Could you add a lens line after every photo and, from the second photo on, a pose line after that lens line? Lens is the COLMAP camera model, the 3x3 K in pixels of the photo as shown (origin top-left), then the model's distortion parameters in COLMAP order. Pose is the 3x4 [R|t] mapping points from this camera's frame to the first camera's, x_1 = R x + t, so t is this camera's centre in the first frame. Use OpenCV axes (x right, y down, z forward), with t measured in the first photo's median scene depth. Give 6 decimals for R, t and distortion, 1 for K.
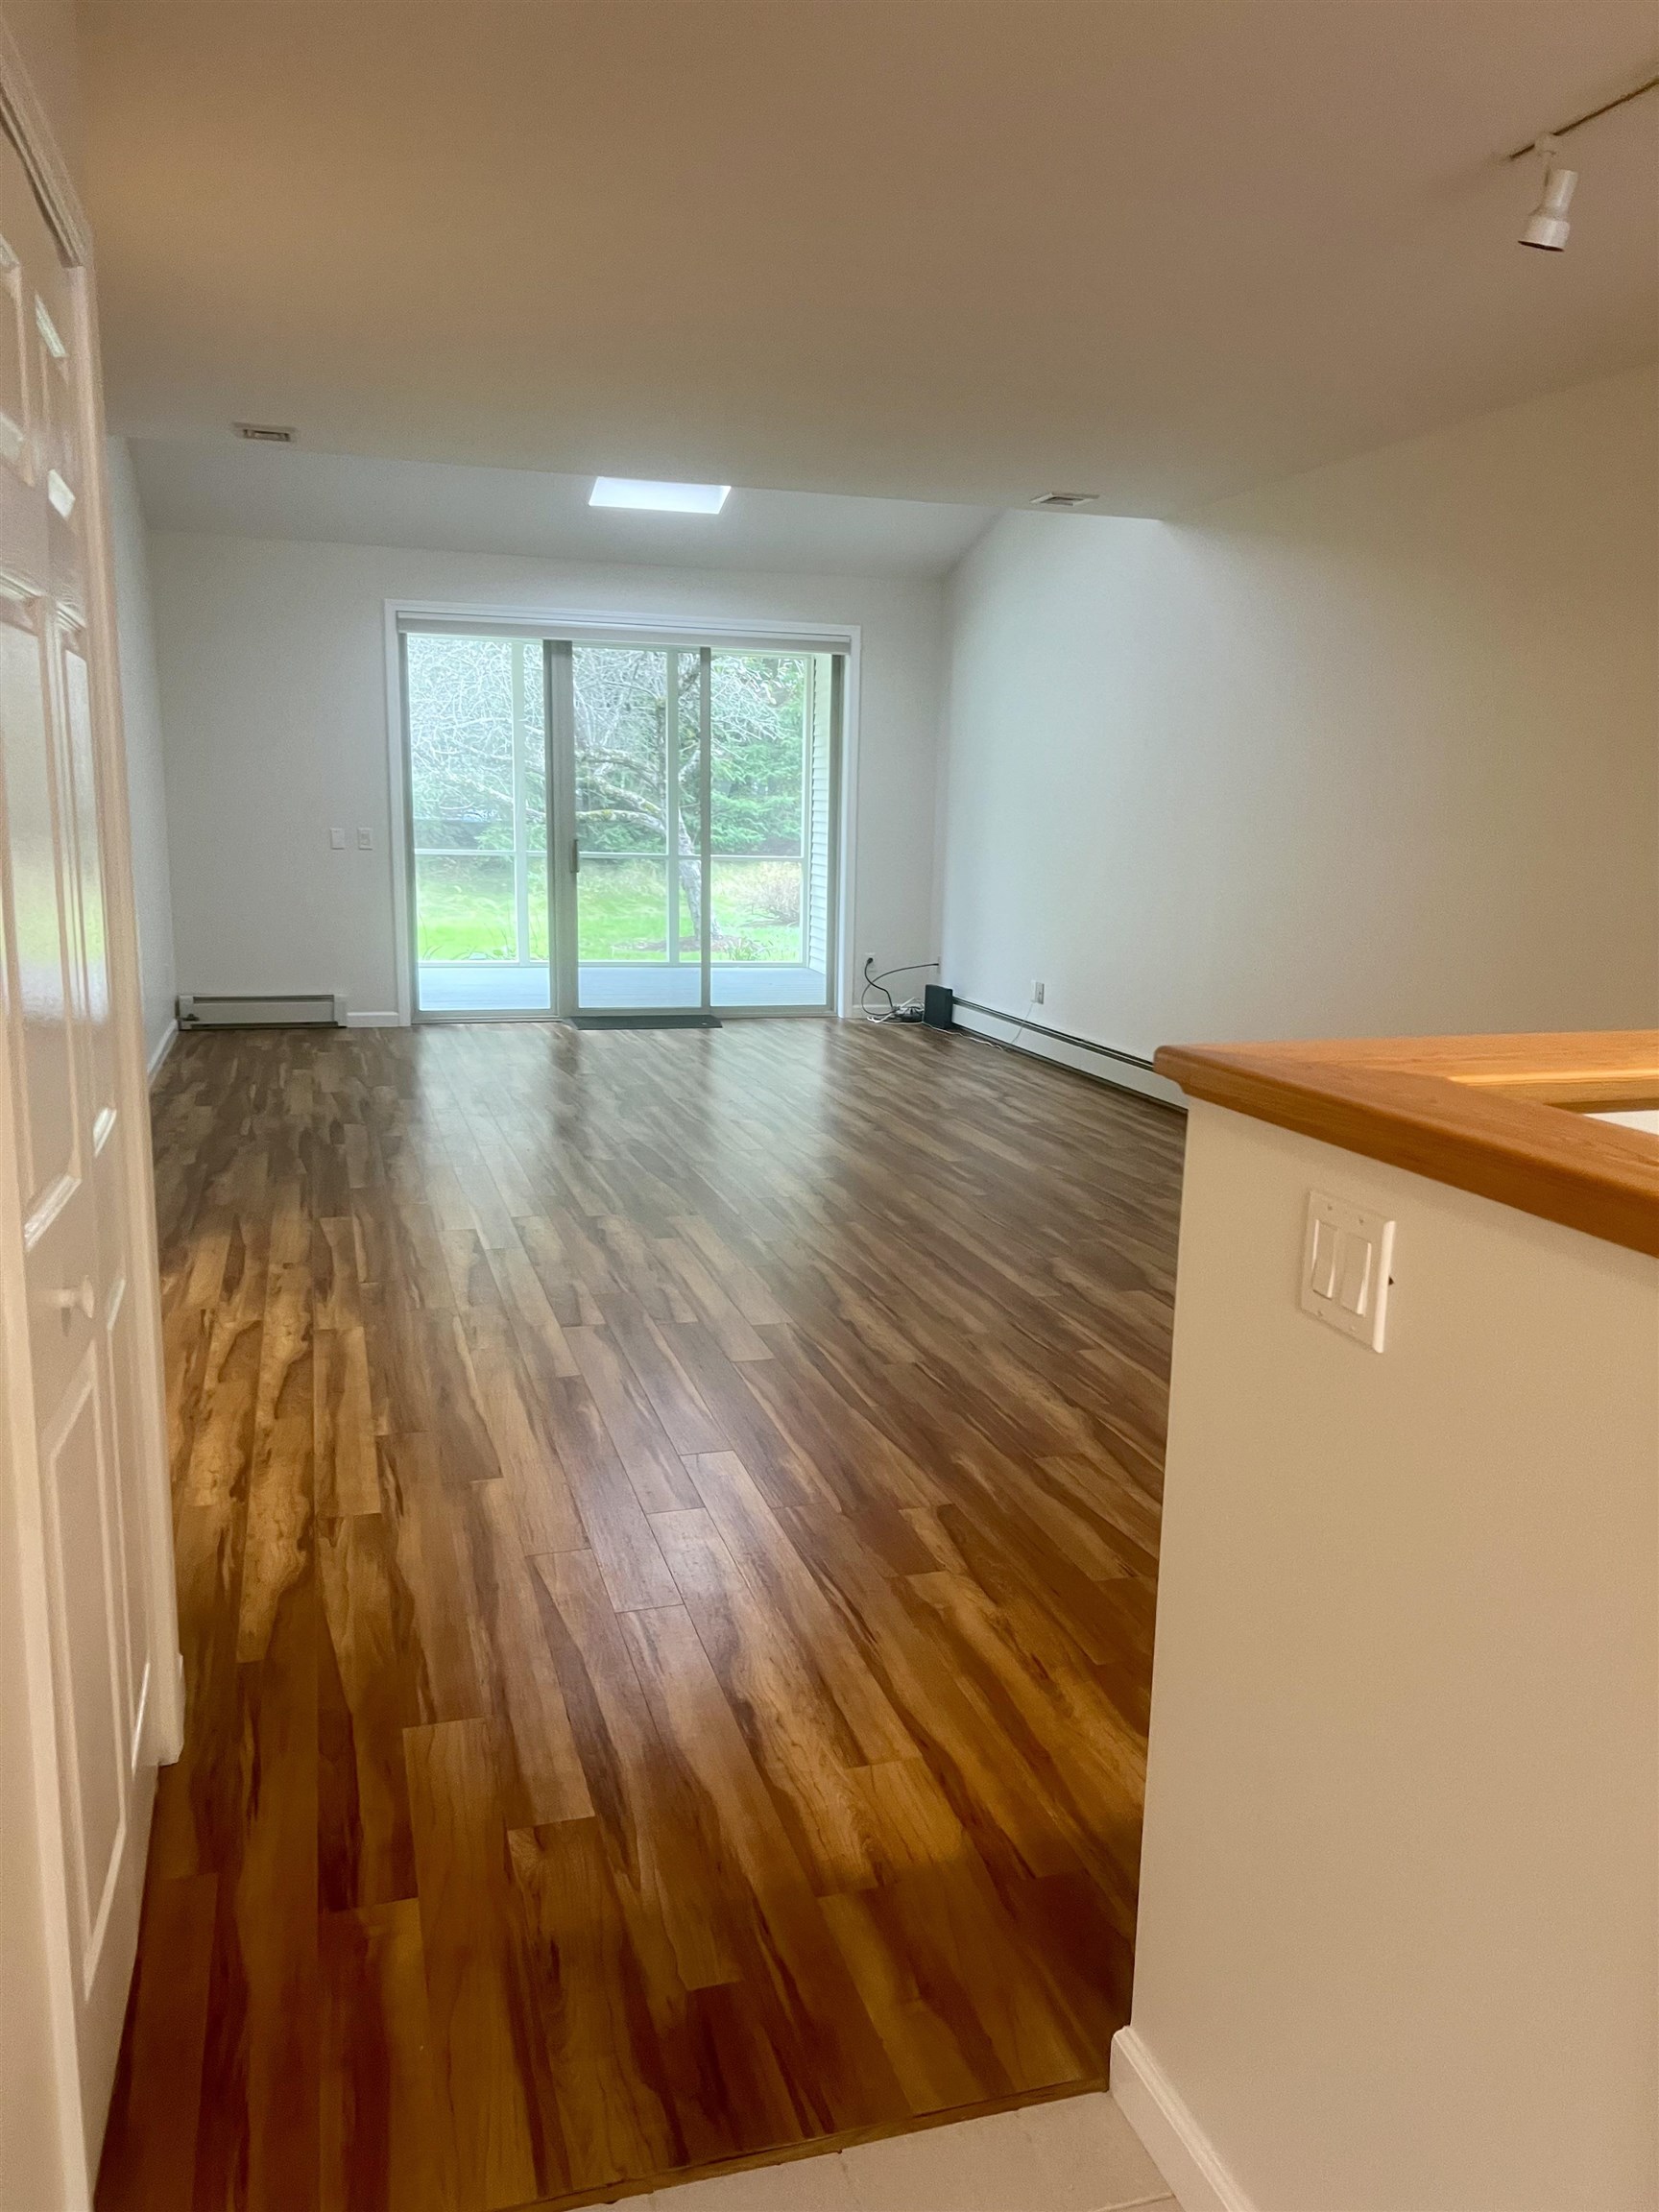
lens RADIAL K [[1663.2, 0, 858.7], [0, 1663.2, 1131.7], [0, 0, 1]] dist [0.050921, -0.061772]
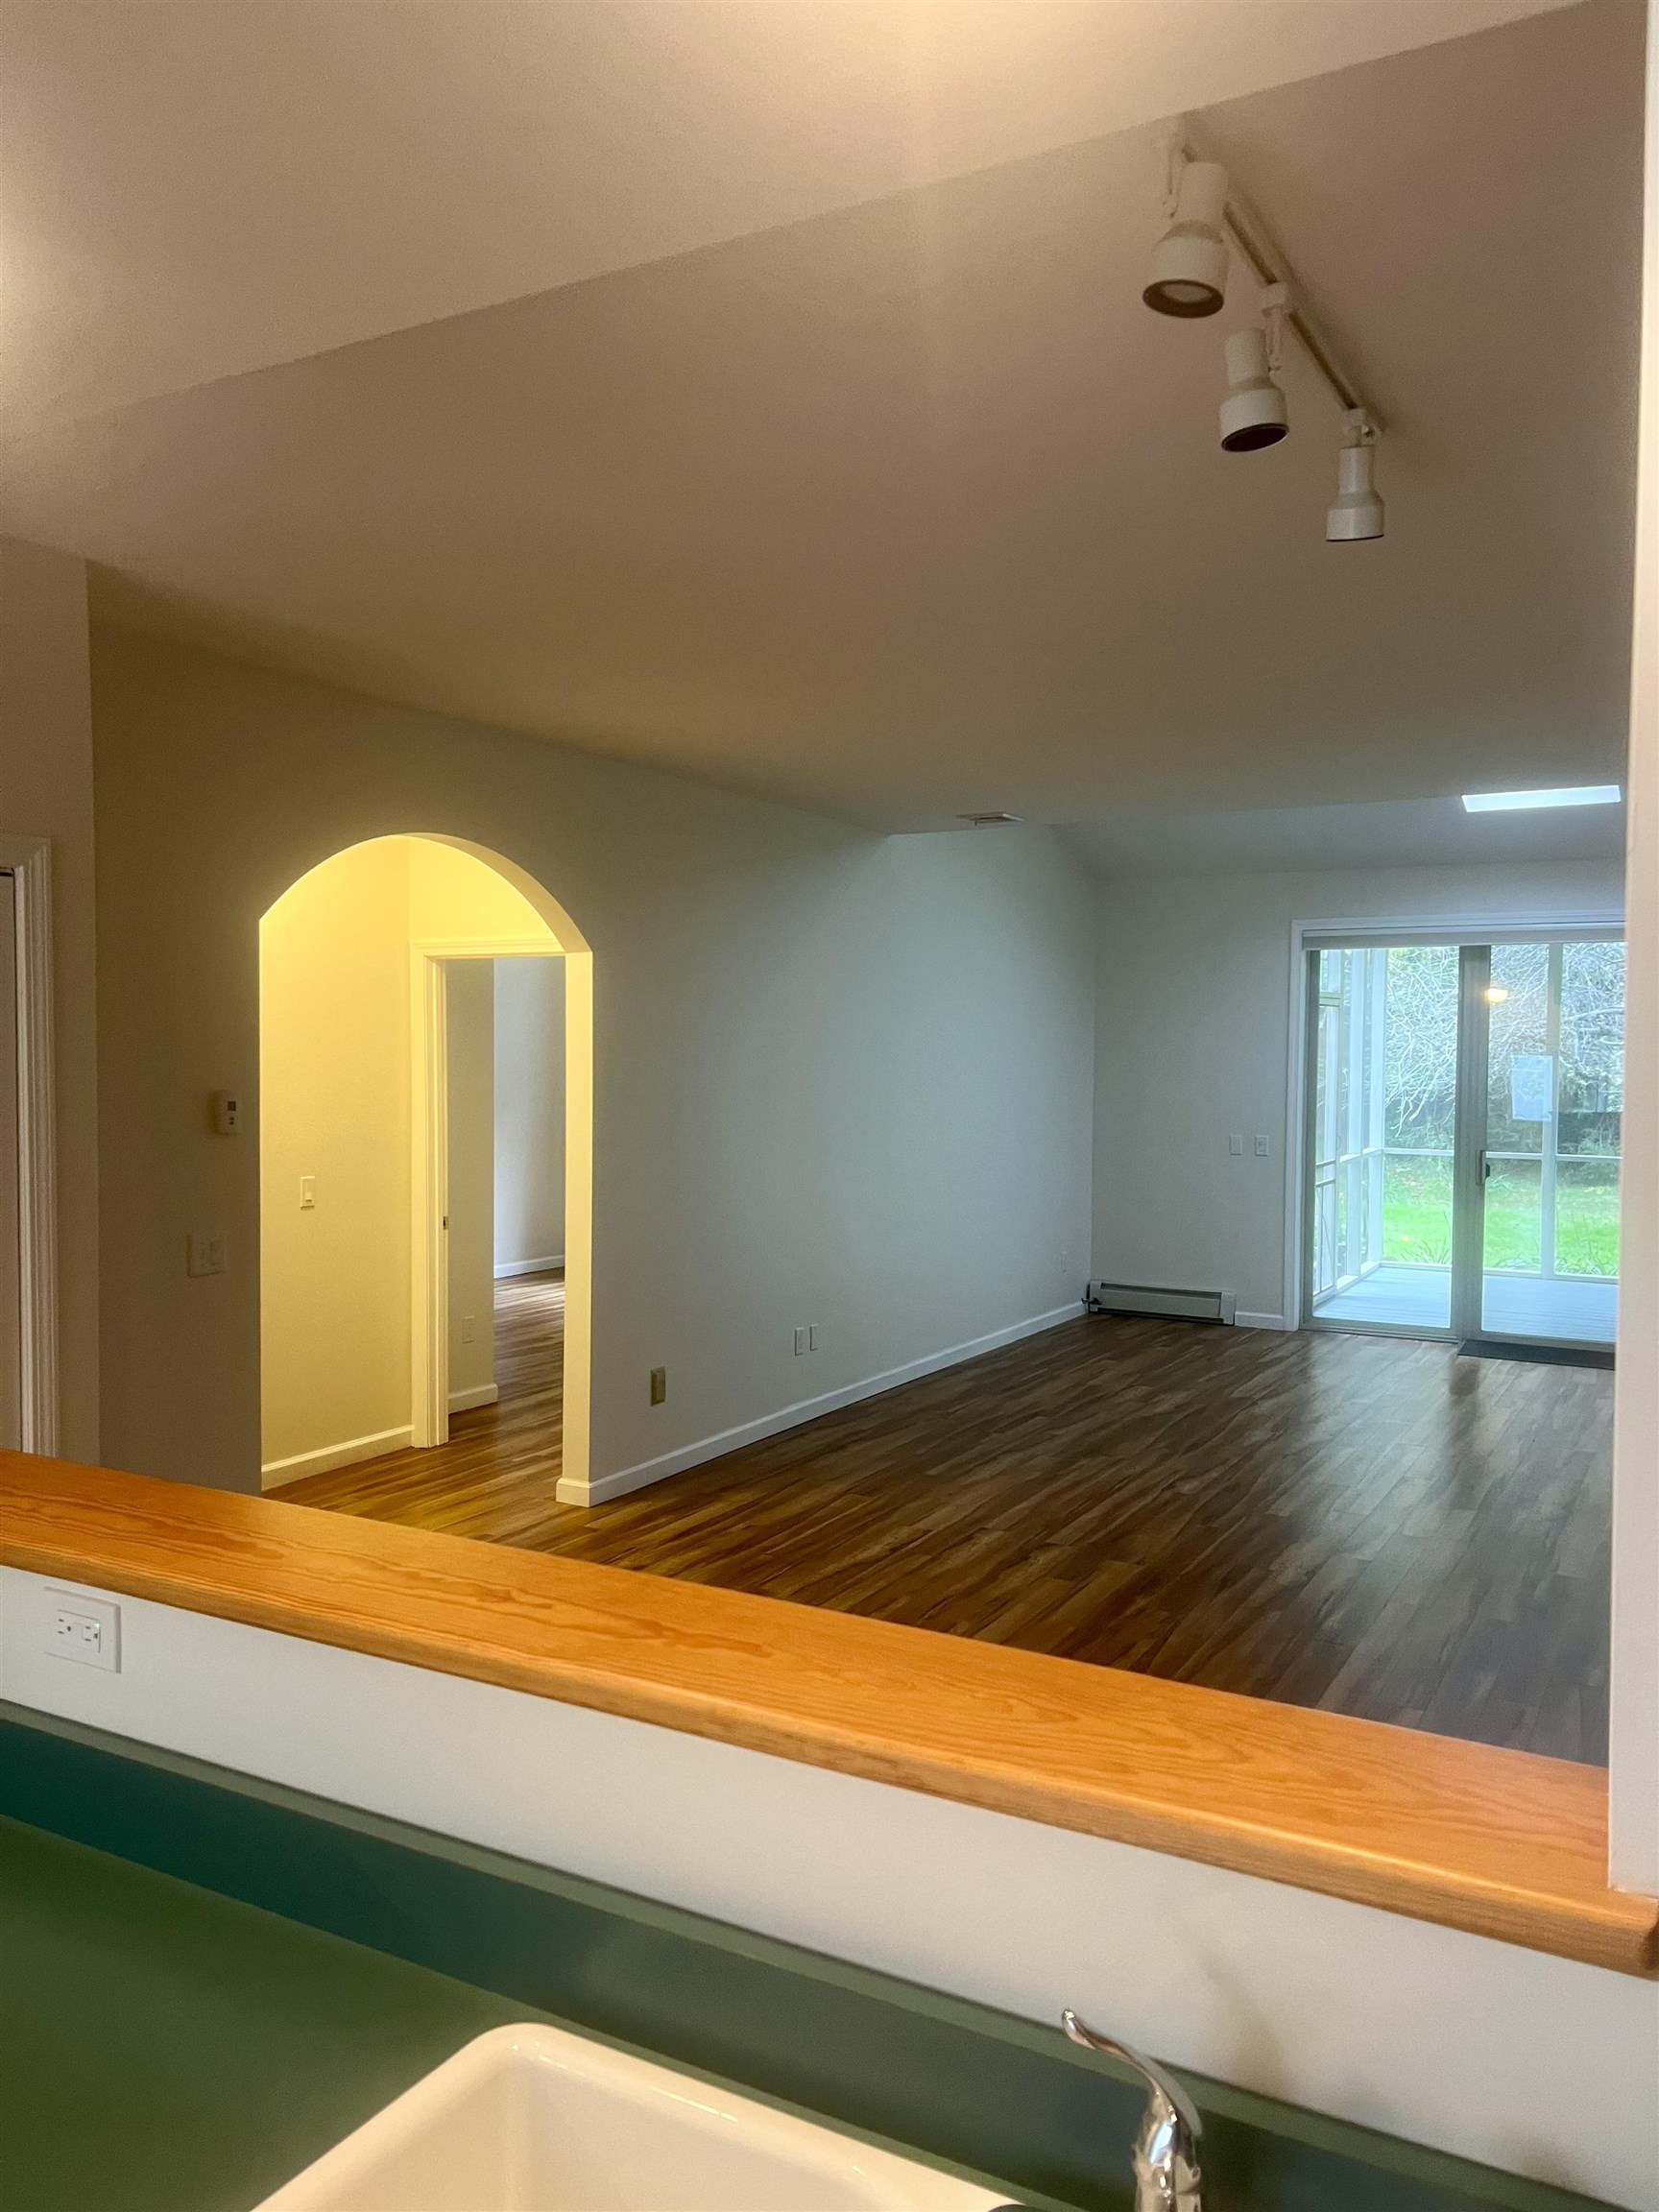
lens RADIAL K [[1663.2, 0, 810.4], [0, 1663.2, 1087.2], [0, 0, 1]] dist [0.050921, -0.061772]
pose [[0.668923, -0.000997, -0.743331, 0.305233], [-0.137623, 0.982544, -0.125165, -0.045135], [0.730481, 0.186025, 0.657109, 0.115756]]
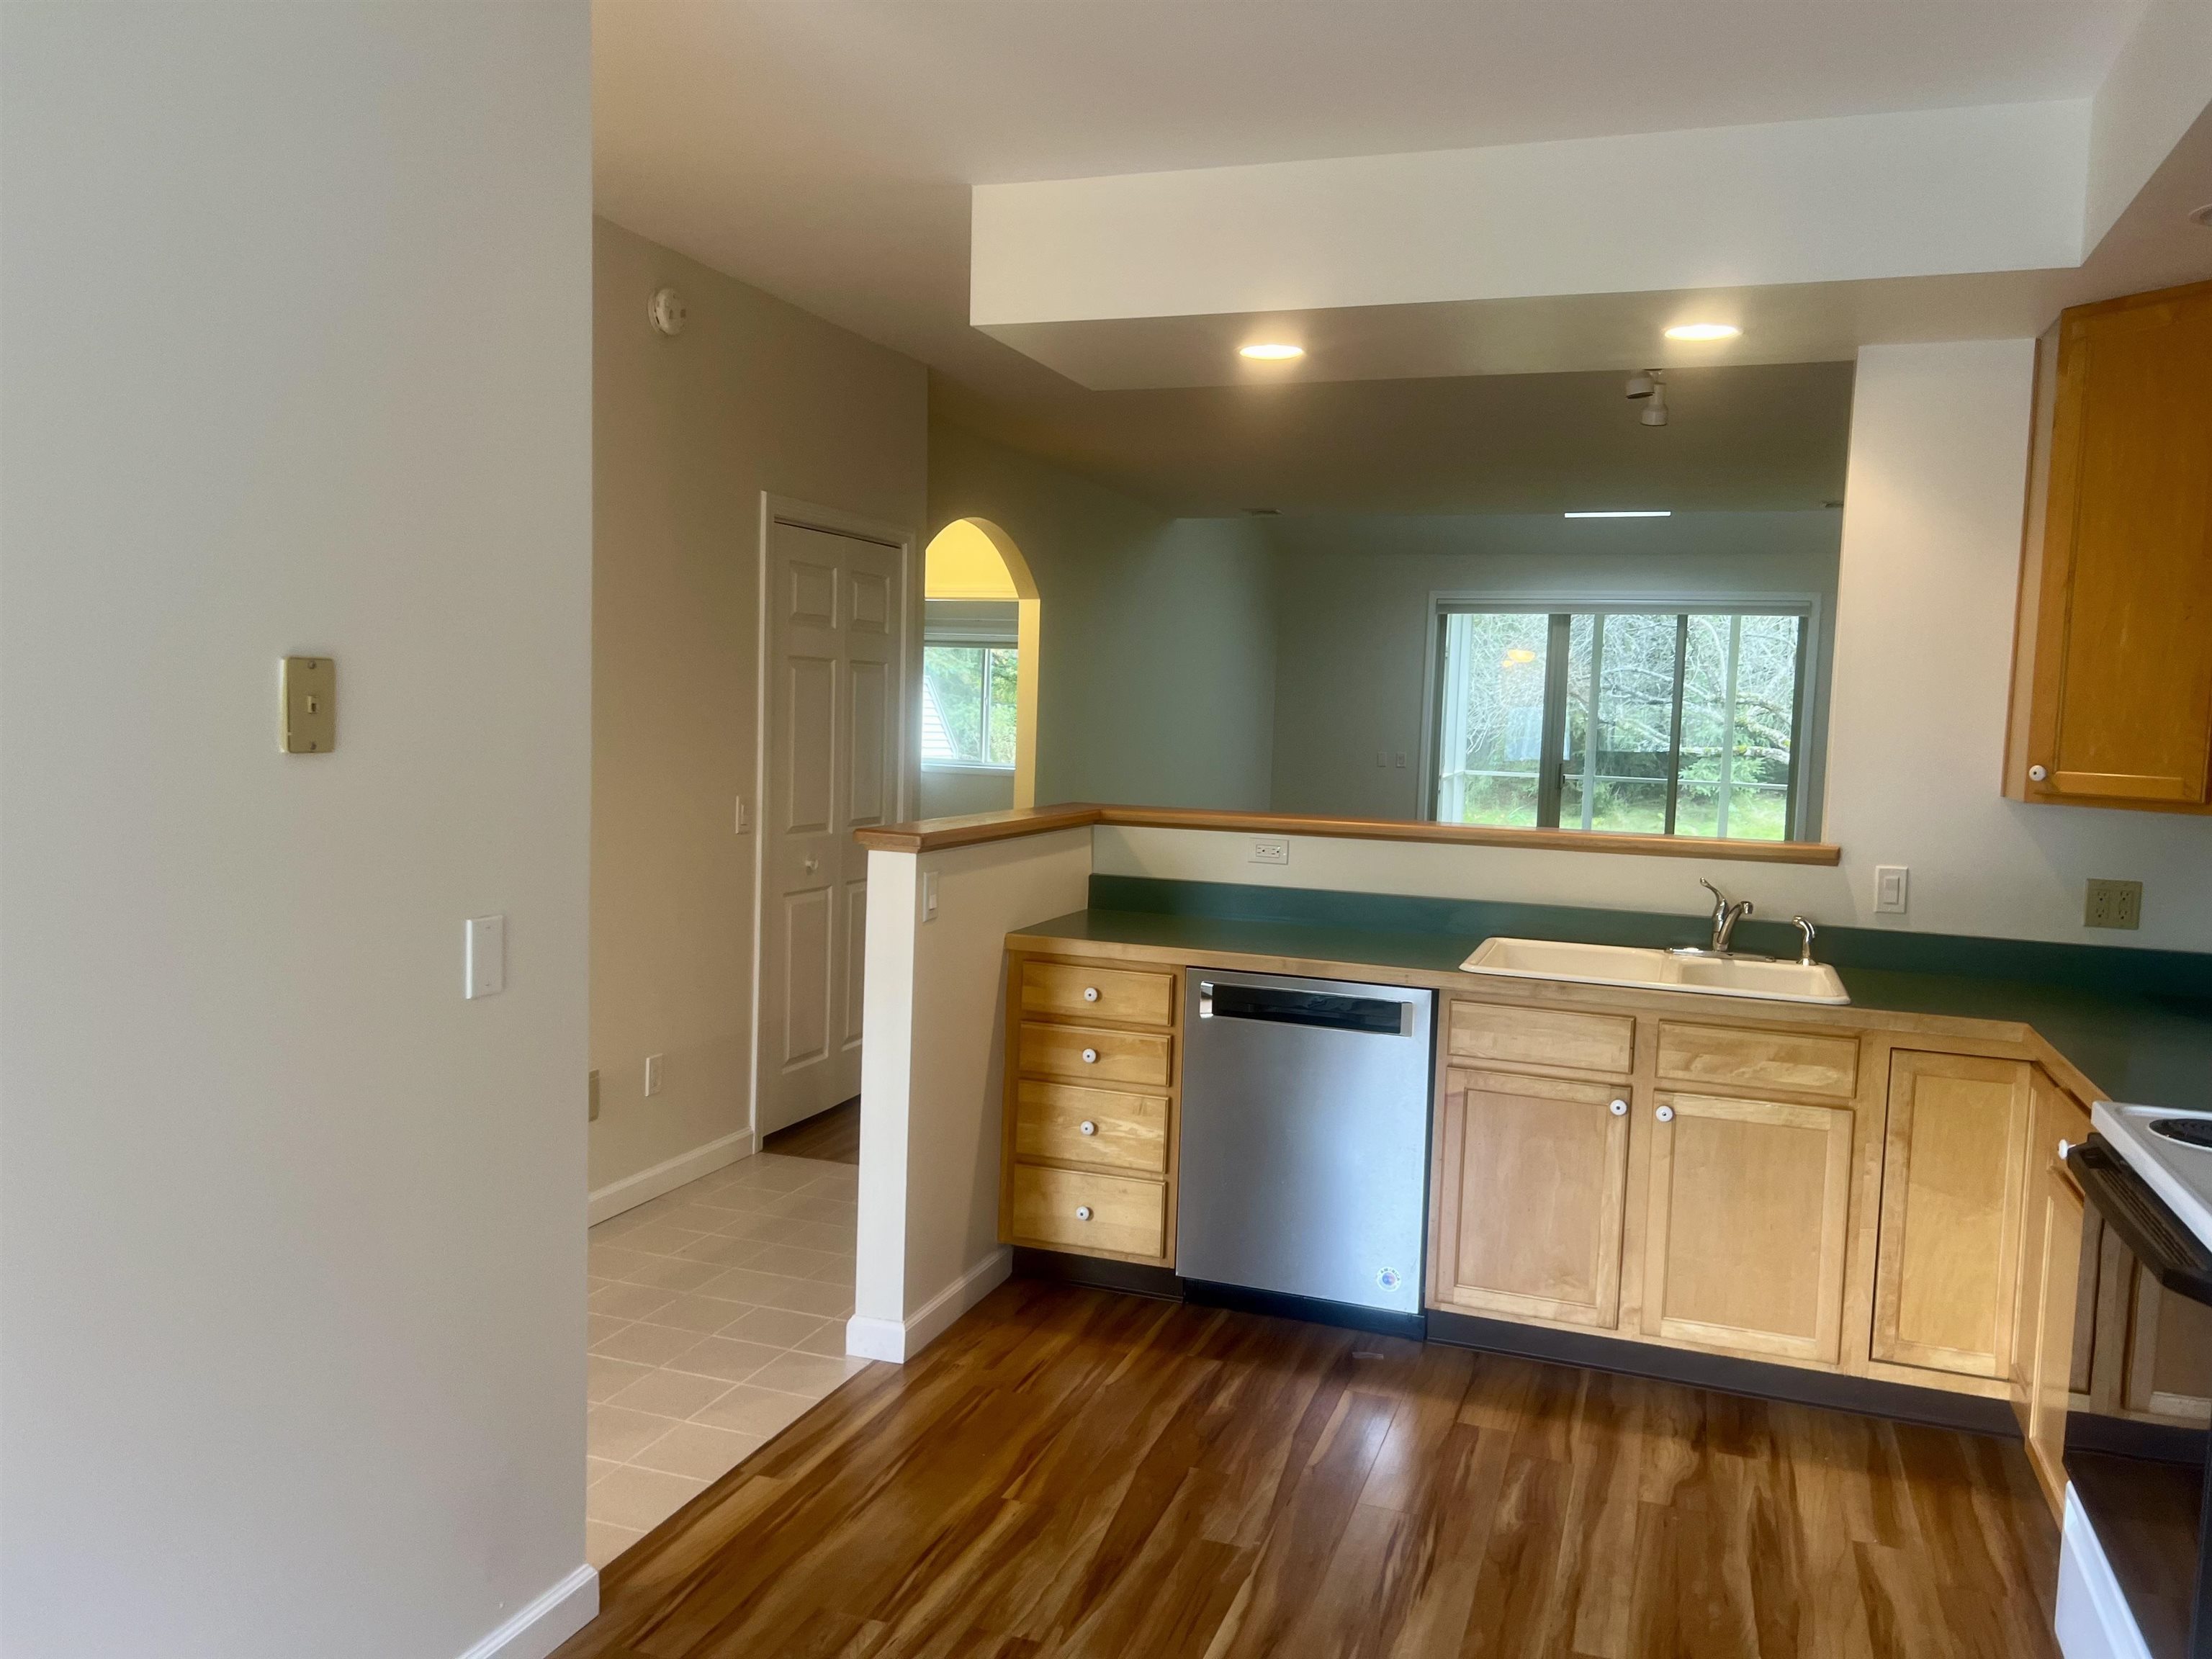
lens RADIAL K [[1663.2, 0, 1098.3], [0, 1663.2, 833.4], [0, 0, 1]] dist [0.050921, -0.061772]
pose [[0.787437, 0.051435, -0.614246, 0.381438], [-0.135927, 0.986471, -0.091649, 0.048836], [0.601221, 0.155661, 0.783774, -0.237747]]
